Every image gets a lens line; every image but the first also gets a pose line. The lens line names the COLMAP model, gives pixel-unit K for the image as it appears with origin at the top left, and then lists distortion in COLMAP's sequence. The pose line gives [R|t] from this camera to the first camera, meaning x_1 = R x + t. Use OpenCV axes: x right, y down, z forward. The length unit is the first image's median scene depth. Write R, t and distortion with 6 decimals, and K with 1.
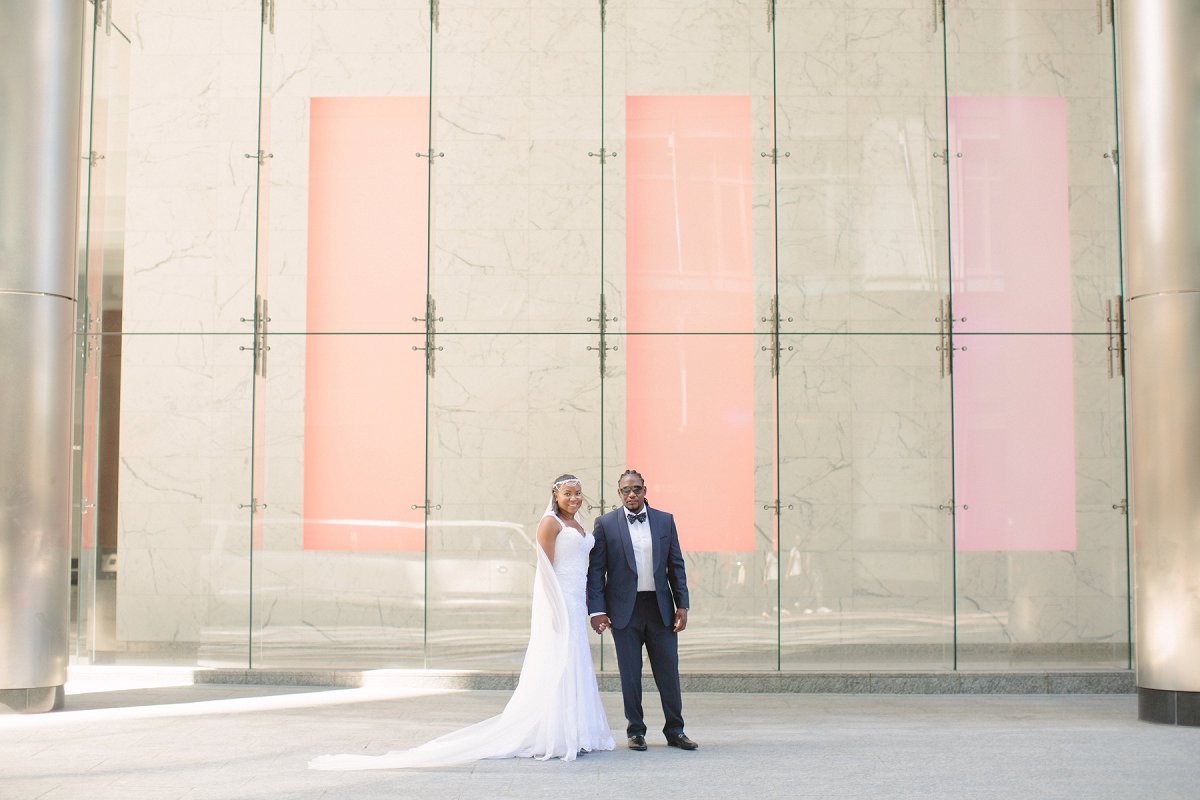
lens RADIAL K [[1891.3, 0, 579.5], [0, 1891.3, 374.3], [0, 0, 1]] dist [-0.141304, 0.141287]
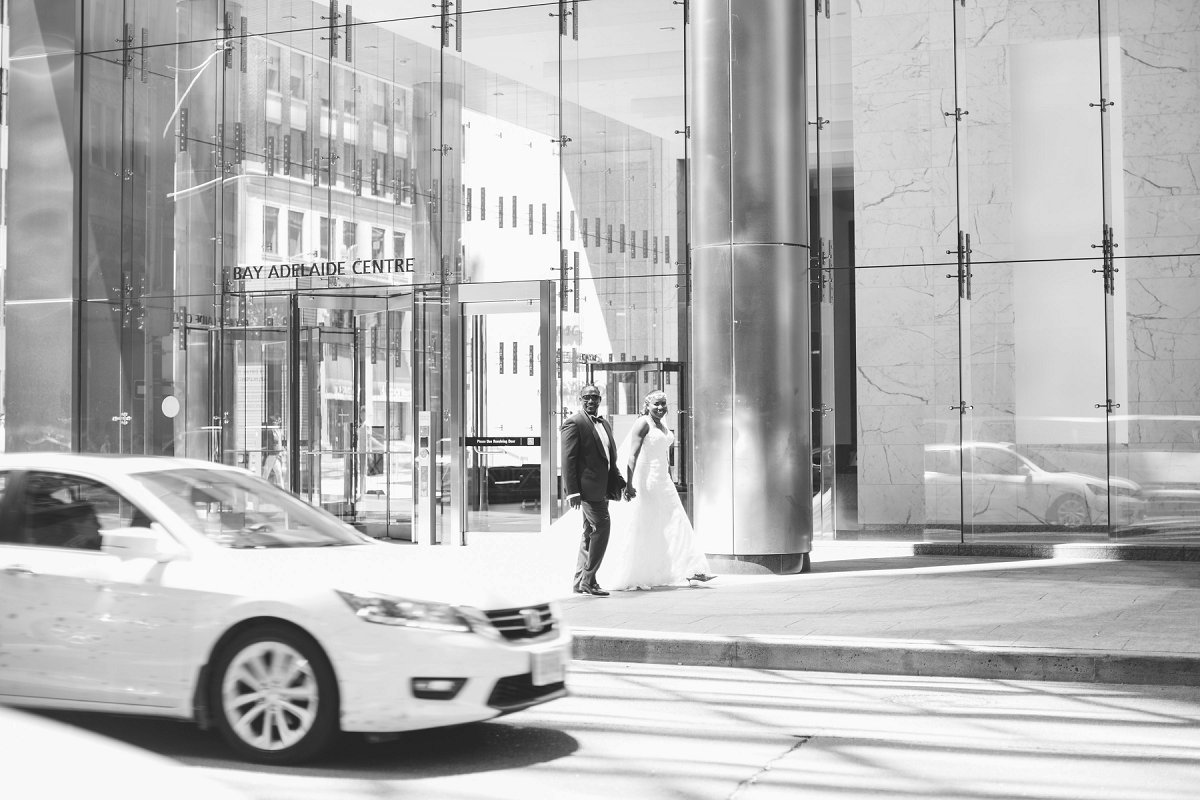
lens RADIAL K [[1968.9, 0, 600.0], [0, 1968.9, 400.0], [0, 0, 1]] dist [-0.141328, 0.059388]
pose [[0.927484, -0.017199, -0.373467, 0.063871], [0.042931, 0.997233, 0.060693, -0.016676], [0.371389, -0.072325, 0.925656, -0.194382]]
